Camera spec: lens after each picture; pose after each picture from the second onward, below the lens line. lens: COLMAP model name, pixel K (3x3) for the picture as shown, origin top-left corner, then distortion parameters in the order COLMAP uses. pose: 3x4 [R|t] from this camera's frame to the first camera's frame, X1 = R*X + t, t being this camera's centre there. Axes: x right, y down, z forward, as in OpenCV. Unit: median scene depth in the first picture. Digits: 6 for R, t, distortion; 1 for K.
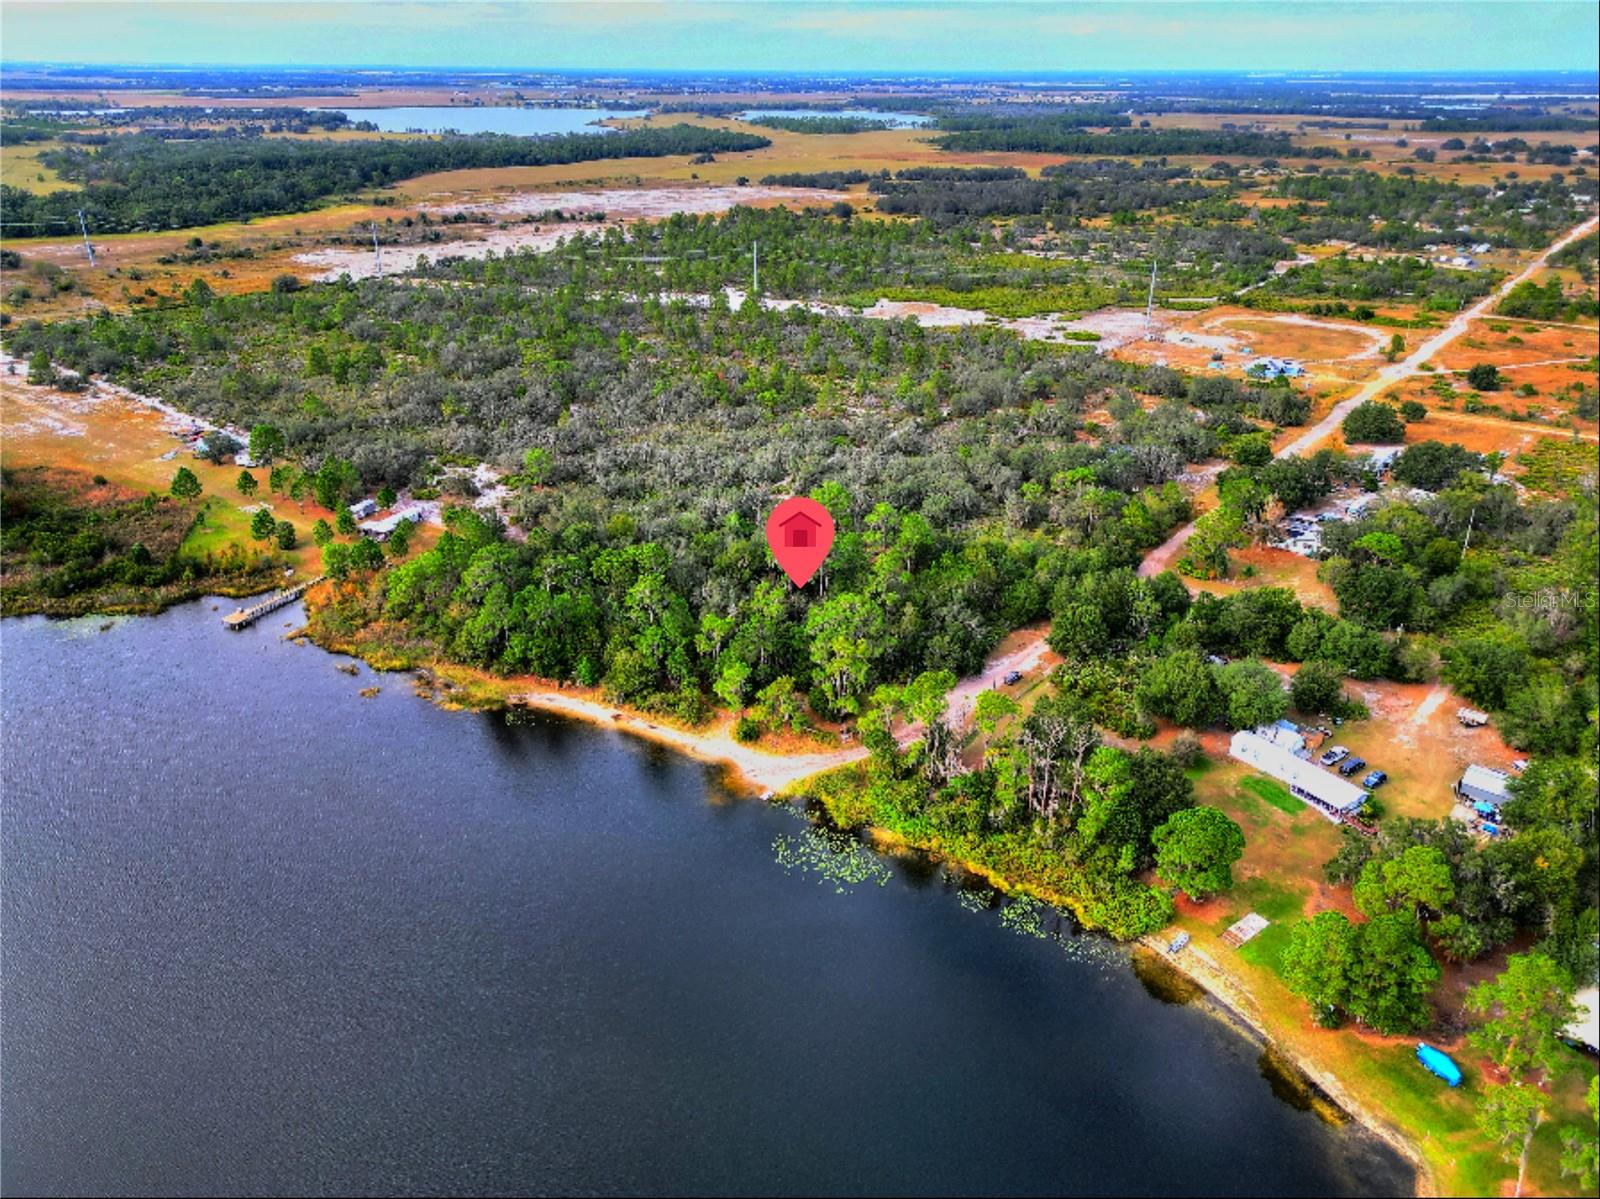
lens RADIAL K [[1114.1, 0, 800.0], [0, 1114.1, 599.5], [0, 0, 1]] dist [0.060276, -0.047931]
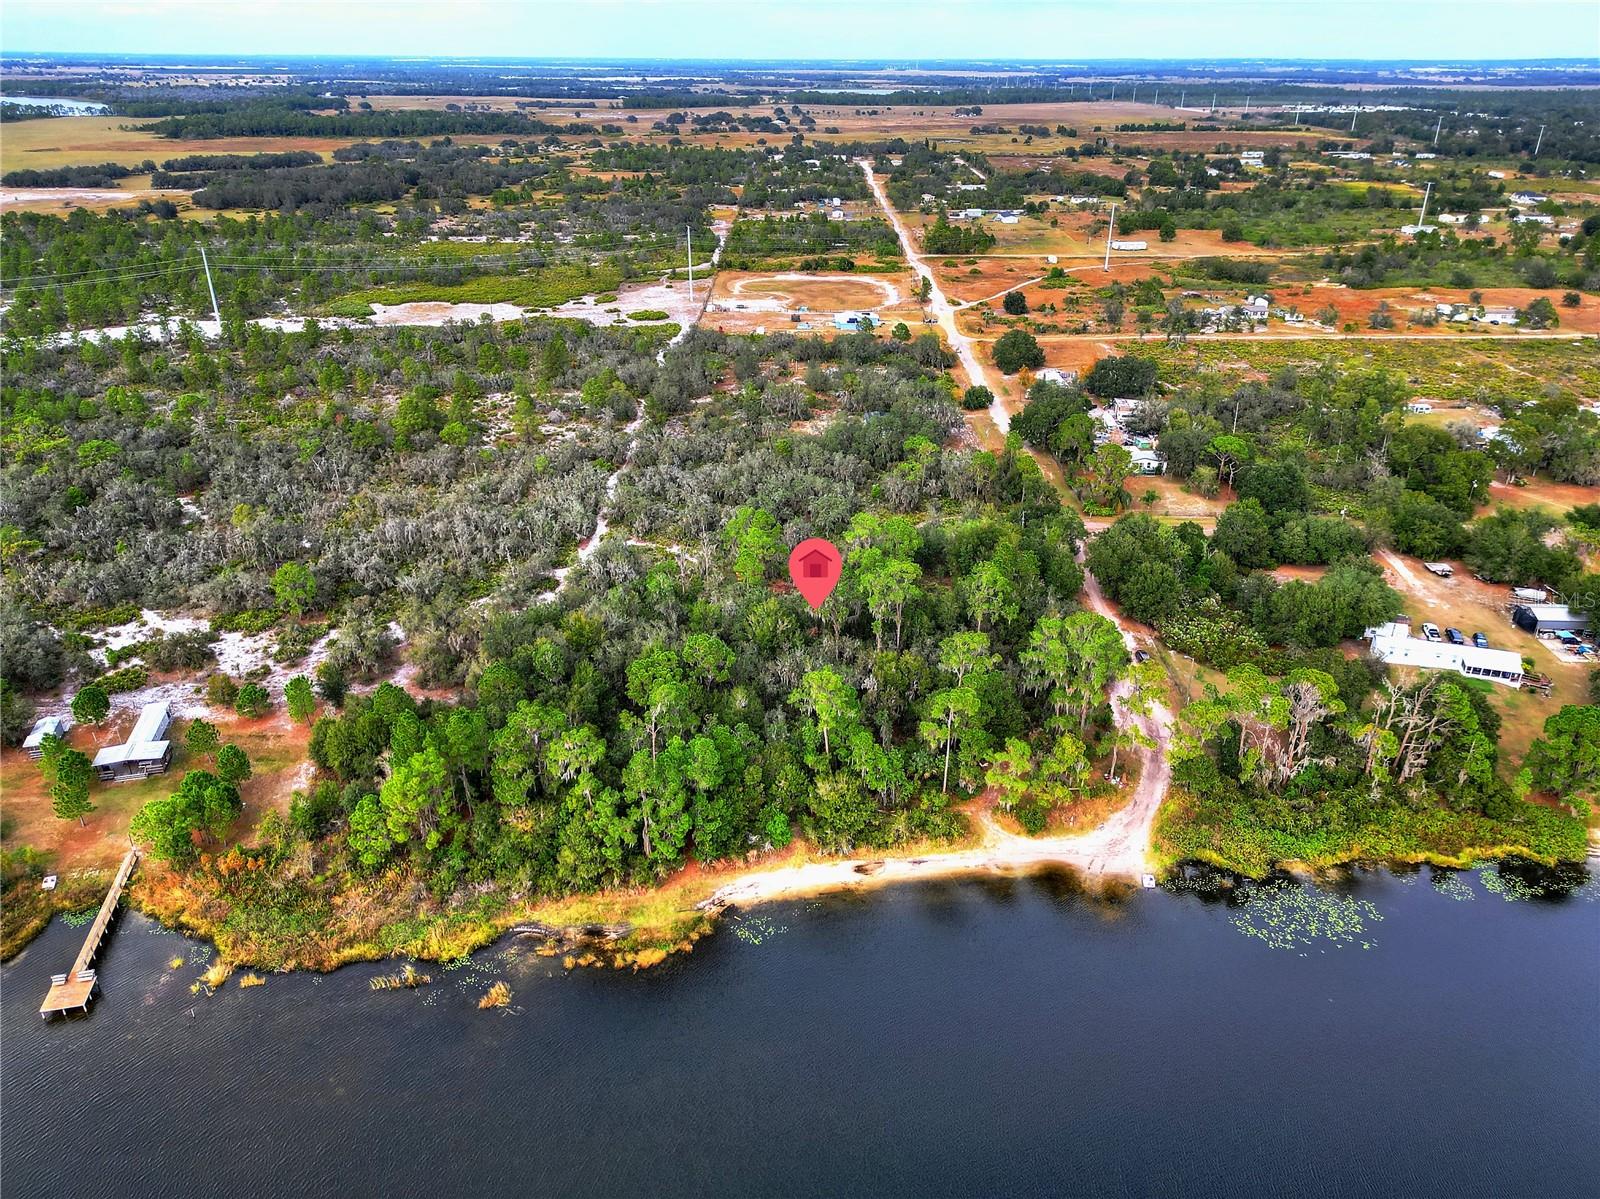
lens RADIAL K [[1114.1, 0, 800.0], [0, 1114.1, 599.5], [0, 0, 1]] dist [0.060276, -0.047931]
pose [[0.787269, -0.270473, 0.554122, -0.169365], [0.264410, 0.959926, 0.092891, -0.043554], [-0.557041, 0.073385, 0.827236, 0.124860]]
